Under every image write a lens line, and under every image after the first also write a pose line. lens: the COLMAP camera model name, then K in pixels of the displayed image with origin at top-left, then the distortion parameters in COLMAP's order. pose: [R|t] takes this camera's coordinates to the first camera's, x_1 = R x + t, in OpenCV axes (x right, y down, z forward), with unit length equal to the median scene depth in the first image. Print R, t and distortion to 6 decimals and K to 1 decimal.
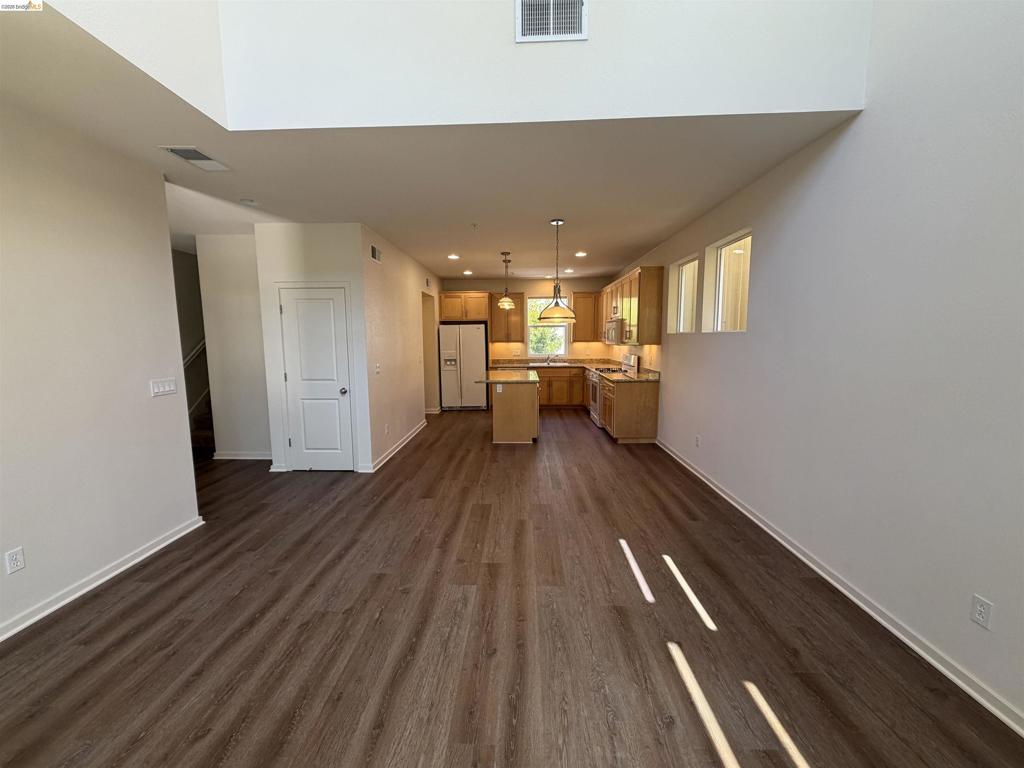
lens RADIAL K [[404.7, 0, 506.6], [0, 404.7, 380.5], [0, 0, 1]] dist [-0.001972, 0.000573]
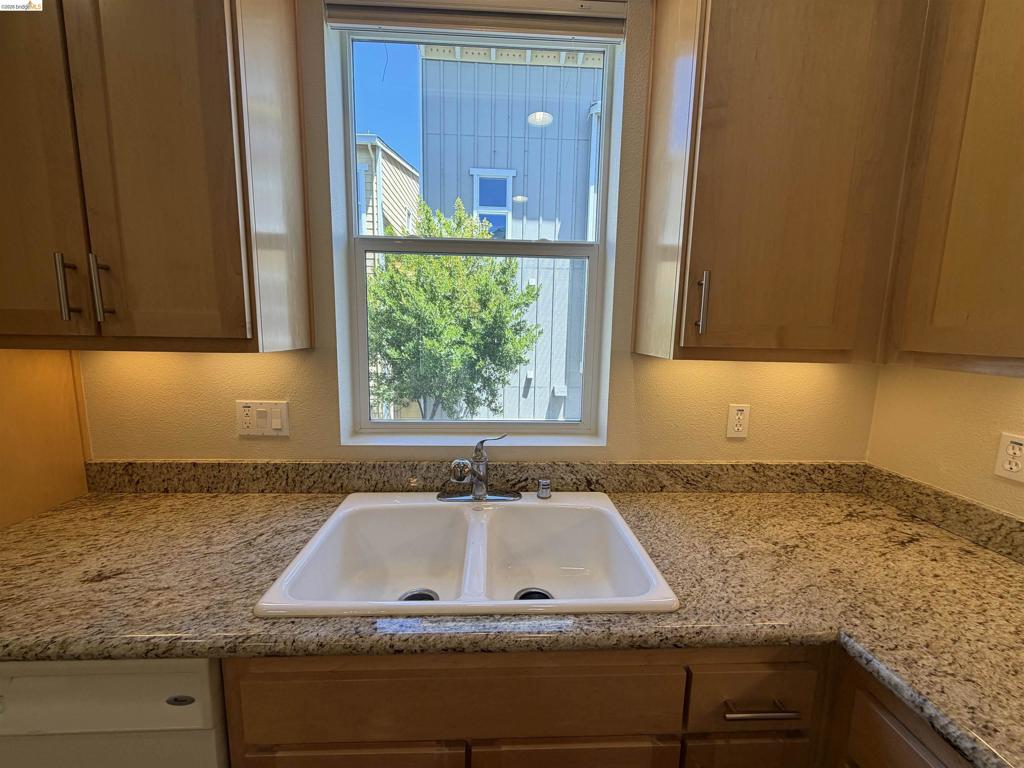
lens RADIAL K [[404.7, 0, 506.6], [0, 404.7, 380.5], [0, 0, 1]] dist [-0.001972, 0.000573]
pose [[0.996317, 0.014865, 0.084446, 0.106777], [-0.017054, 0.999535, 0.025260, -0.094088], [-0.084031, -0.026607, 0.996108, 0.913765]]
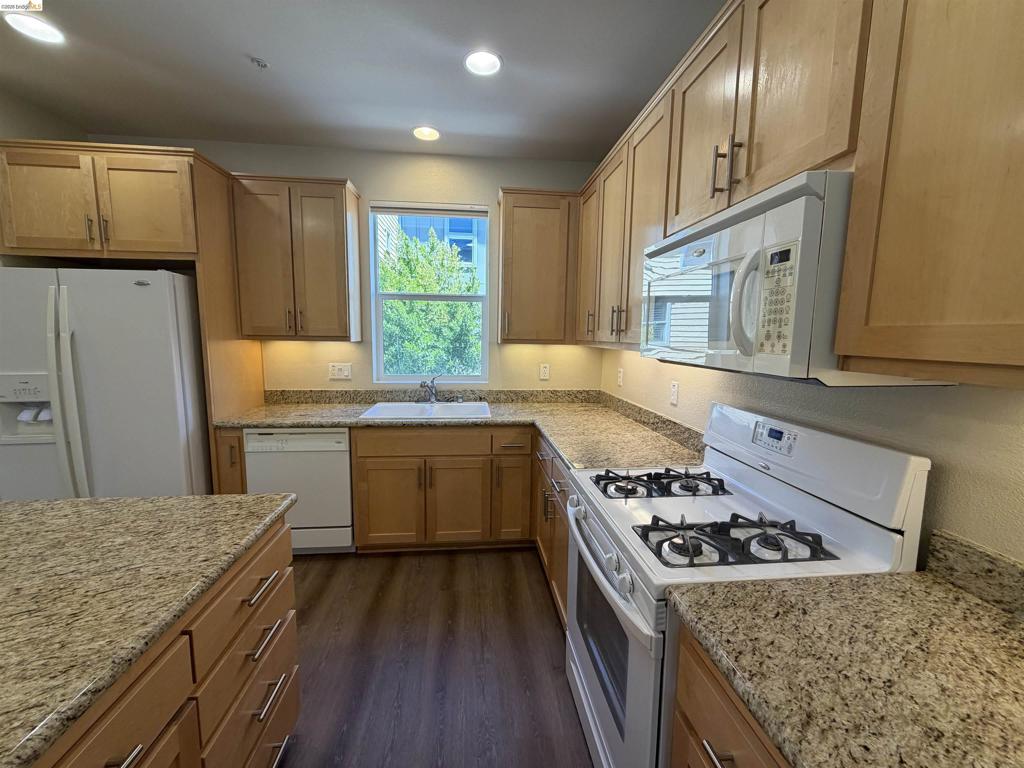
lens RADIAL K [[408.5, 0, 509.7], [0, 408.5, 382.4], [0, 0, 1]] dist [-0.000806, 0.000044]
pose [[0.989918, 0.004900, 0.141554, 0.126535], [-0.006312, 0.999935, 0.009529, -0.068506], [-0.141498, -0.010327, 0.989885, 0.688092]]
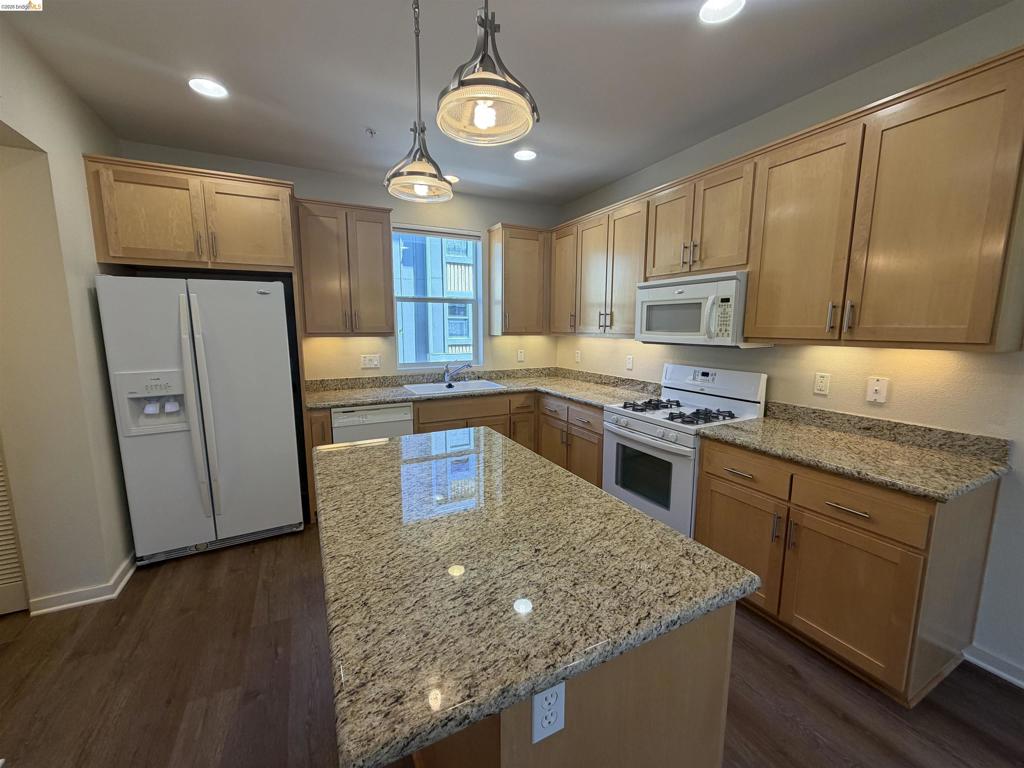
lens RADIAL K [[408.5, 0, 509.7], [0, 408.5, 382.4], [0, 0, 1]] dist [-0.000806, 0.000044]
pose [[0.872868, -0.058843, 0.484395, -0.058516], [0.044842, 0.998175, 0.040451, -0.062191], [-0.485891, -0.013587, 0.873914, 0.609278]]
